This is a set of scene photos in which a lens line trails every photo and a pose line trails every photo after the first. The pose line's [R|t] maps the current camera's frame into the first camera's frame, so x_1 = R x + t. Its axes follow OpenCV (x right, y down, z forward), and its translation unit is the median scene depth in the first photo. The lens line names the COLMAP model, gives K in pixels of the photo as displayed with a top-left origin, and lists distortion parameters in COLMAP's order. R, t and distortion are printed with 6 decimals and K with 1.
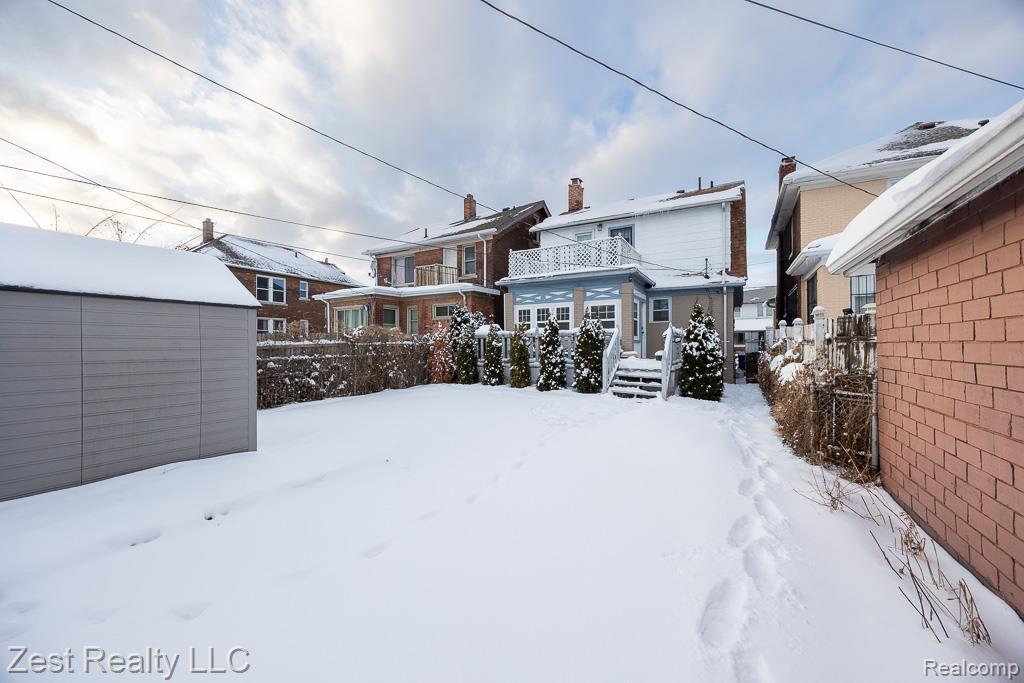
lens RADIAL K [[398.3, 0, 508.9], [0, 398.3, 342.6], [0, 0, 1]] dist [-0.000088, -0.000521]
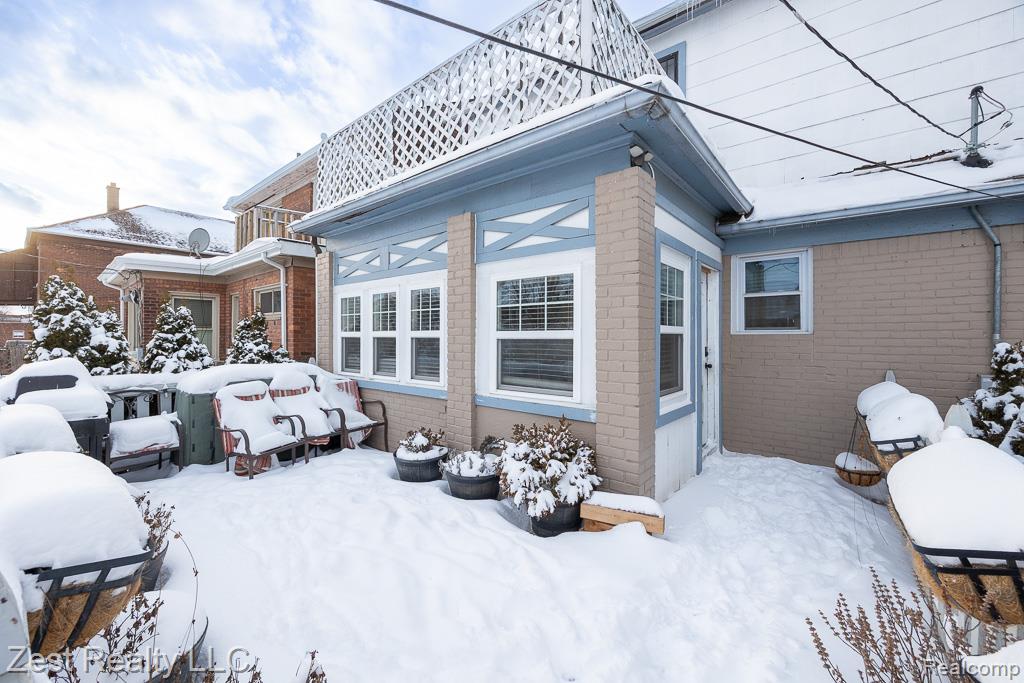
lens RADIAL K [[398.3, 0, 515.8], [0, 398.3, 335.9], [0, 0, 1]] dist [-0.000088, -0.000521]
pose [[0.984814, 0.006892, -0.173473, 0.254000], [-0.005260, 0.999938, 0.009865, -0.054904], [0.173530, -0.008803, 0.984789, 0.699541]]
